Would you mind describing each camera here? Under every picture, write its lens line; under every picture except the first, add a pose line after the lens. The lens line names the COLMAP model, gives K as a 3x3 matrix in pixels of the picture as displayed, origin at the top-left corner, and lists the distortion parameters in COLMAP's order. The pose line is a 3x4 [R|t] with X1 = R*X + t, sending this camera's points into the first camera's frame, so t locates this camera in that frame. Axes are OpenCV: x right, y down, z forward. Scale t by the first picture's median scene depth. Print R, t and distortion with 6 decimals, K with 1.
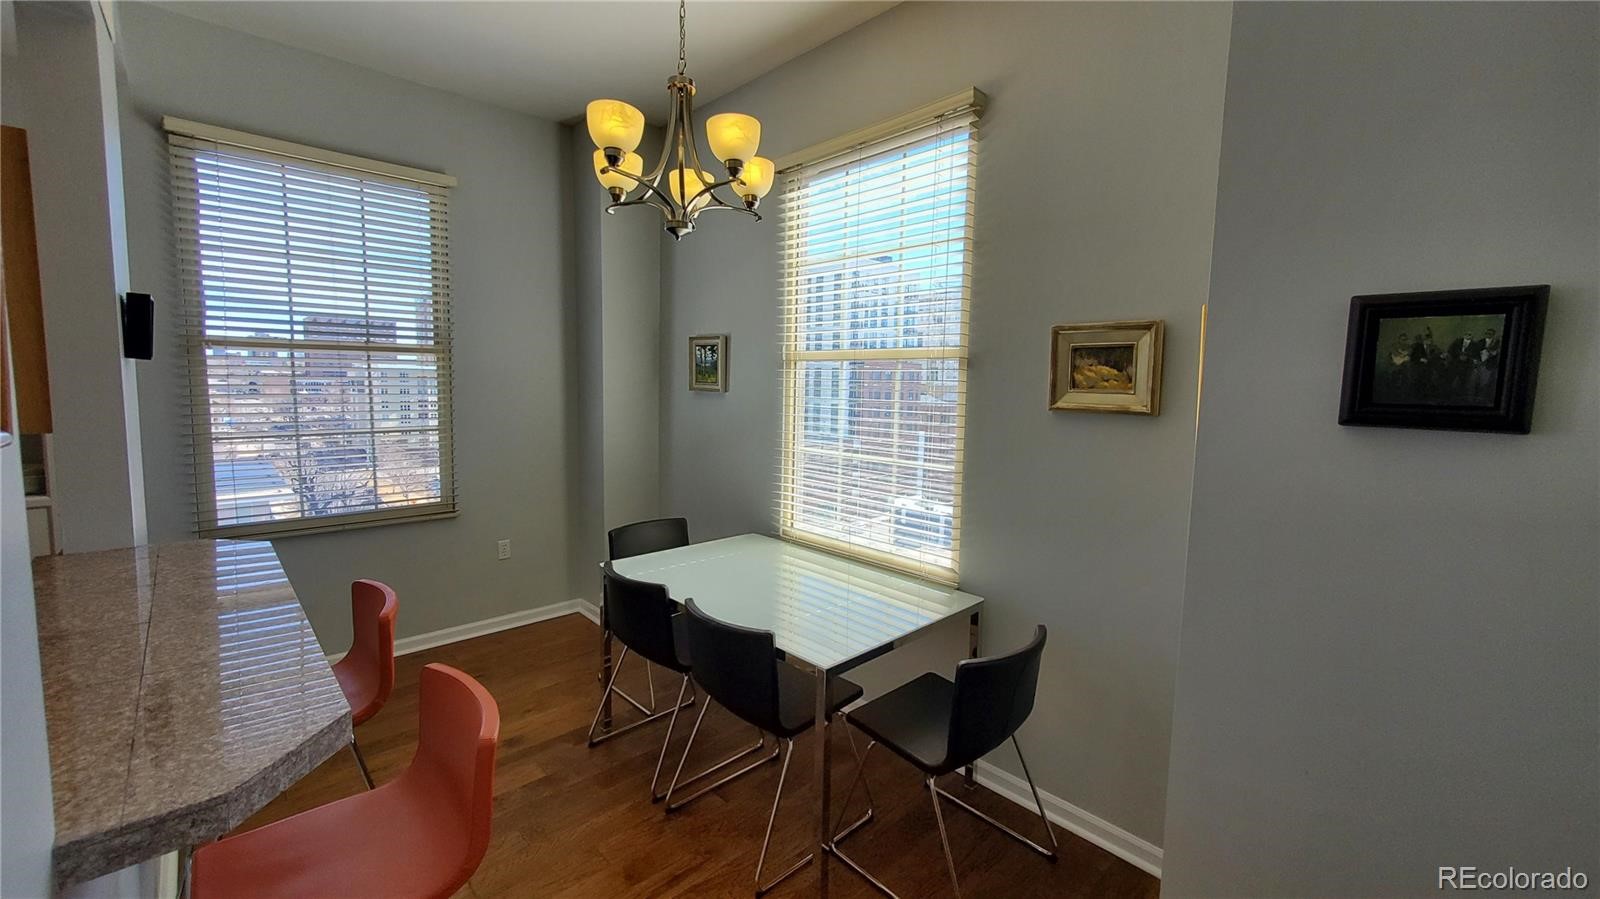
lens RADIAL K [[638.0, 0, 806.8], [0, 638.0, 474.7], [0, 0, 1]] dist [-0.016780, -0.000097]
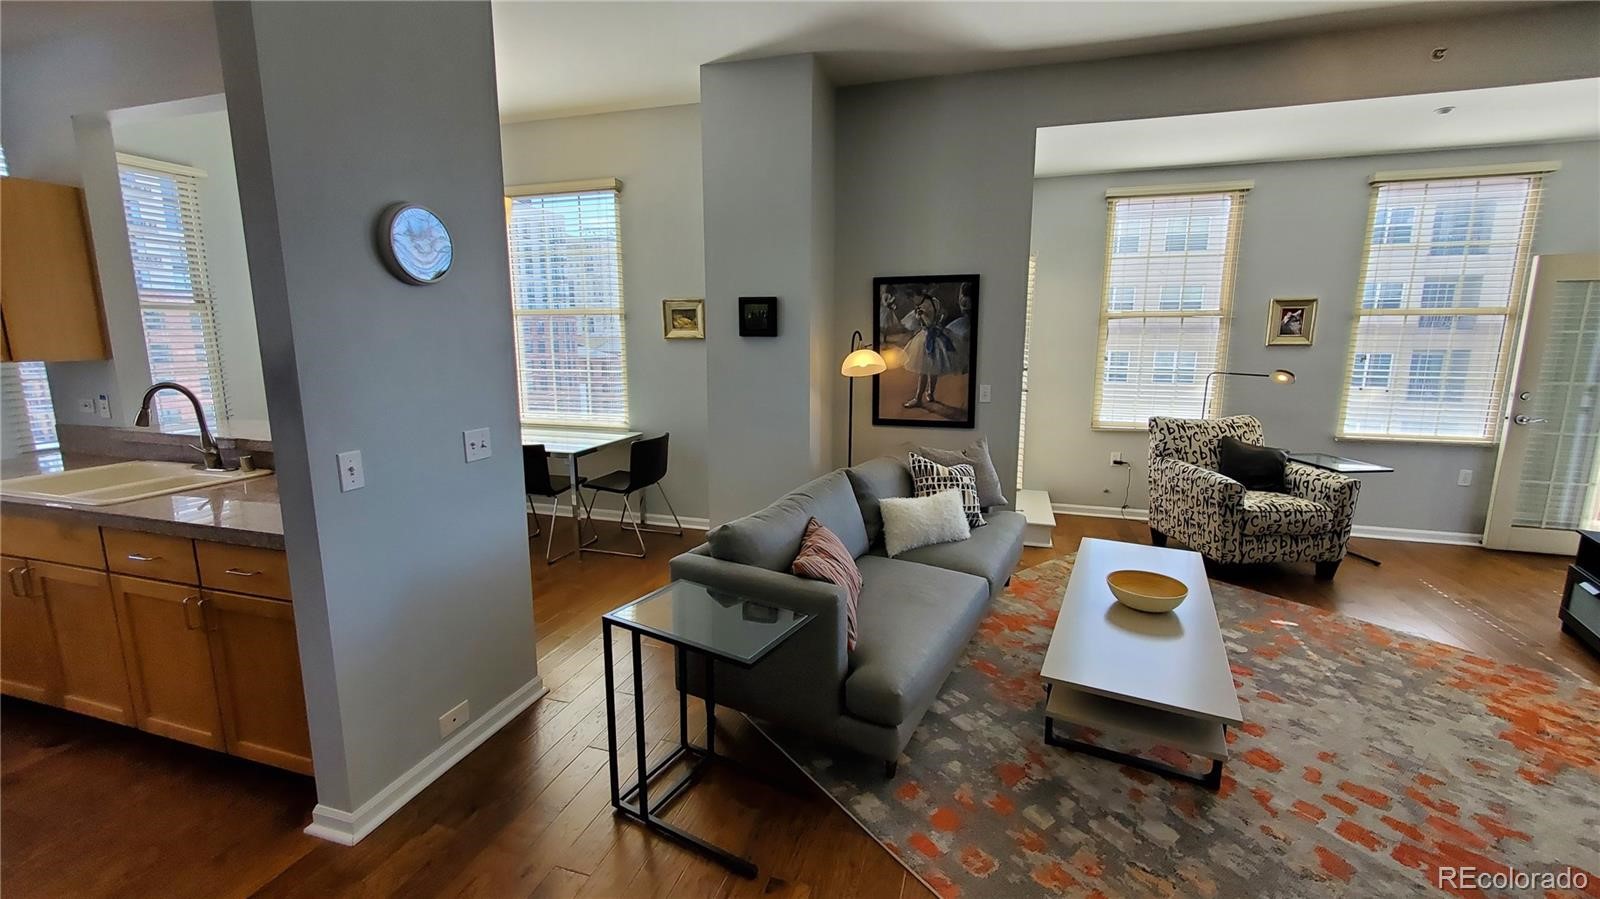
lens RADIAL K [[632.5, 0, 804.6], [0, 632.5, 437.8], [0, 0, 1]] dist [-0.000777, -0.000201]
pose [[0.869406, -0.096568, 0.484570, -0.281878], [0.086405, 0.995318, 0.043326, 0.183385], [-0.486485, 0.004201, 0.873679, -1.120752]]
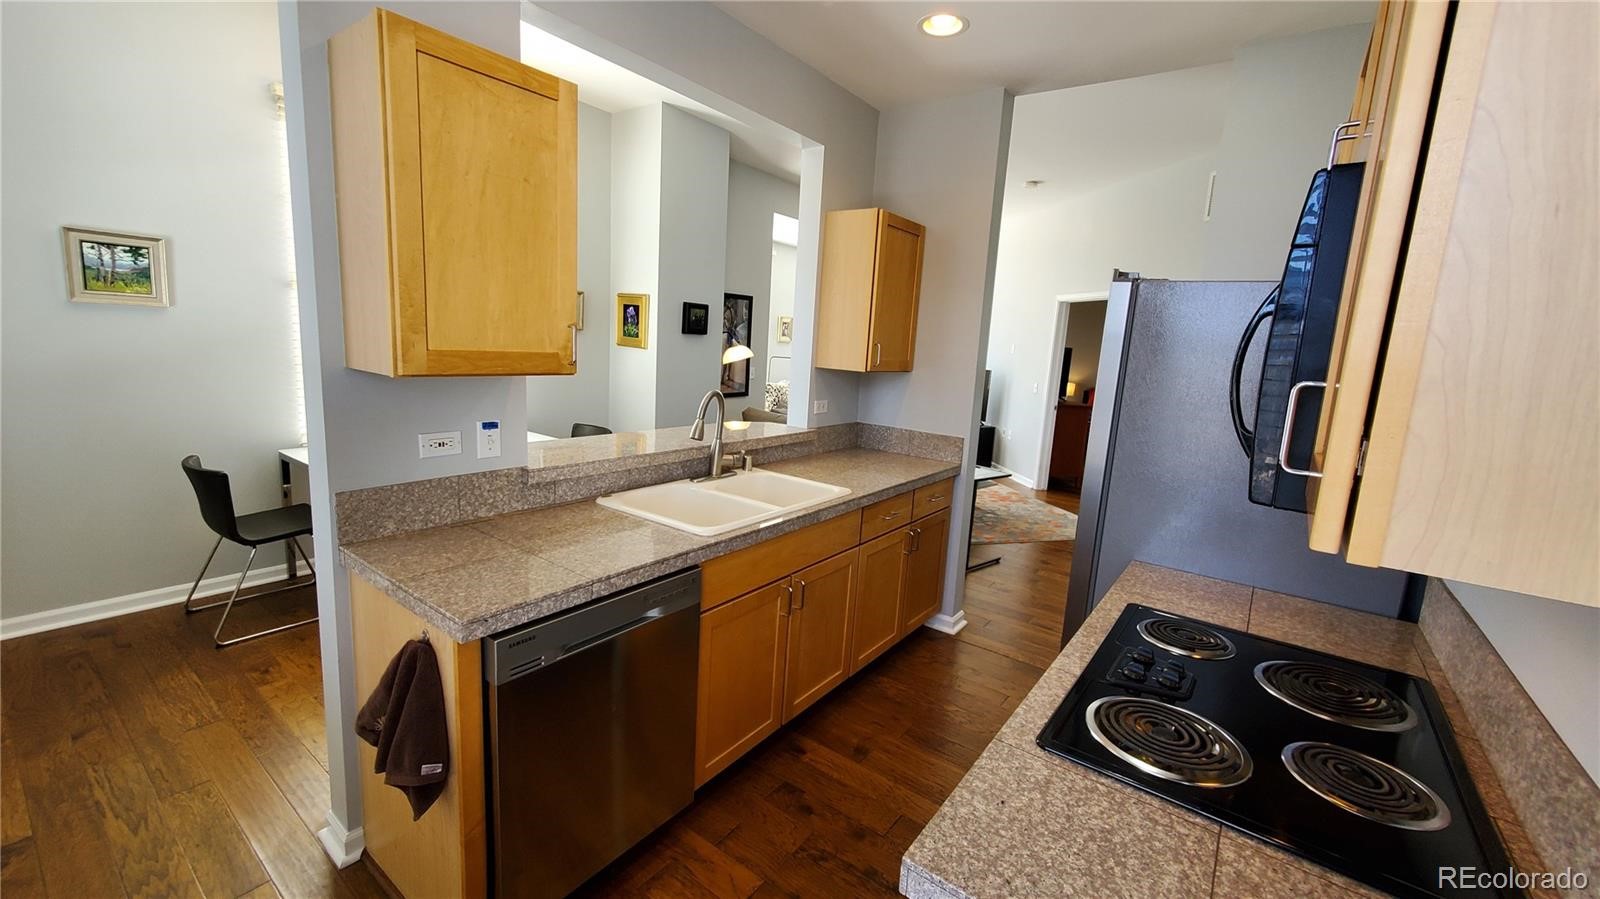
lens RADIAL K [[632.5, 0, 804.6], [0, 632.5, 437.8], [0, 0, 1]] dist [-0.000777, -0.000201]
pose [[-0.170952, -0.184467, 0.967857, -1.829182], [0.080172, 0.976456, 0.200267, -0.094976], [-0.982012, 0.111831, -0.152138, 0.505774]]
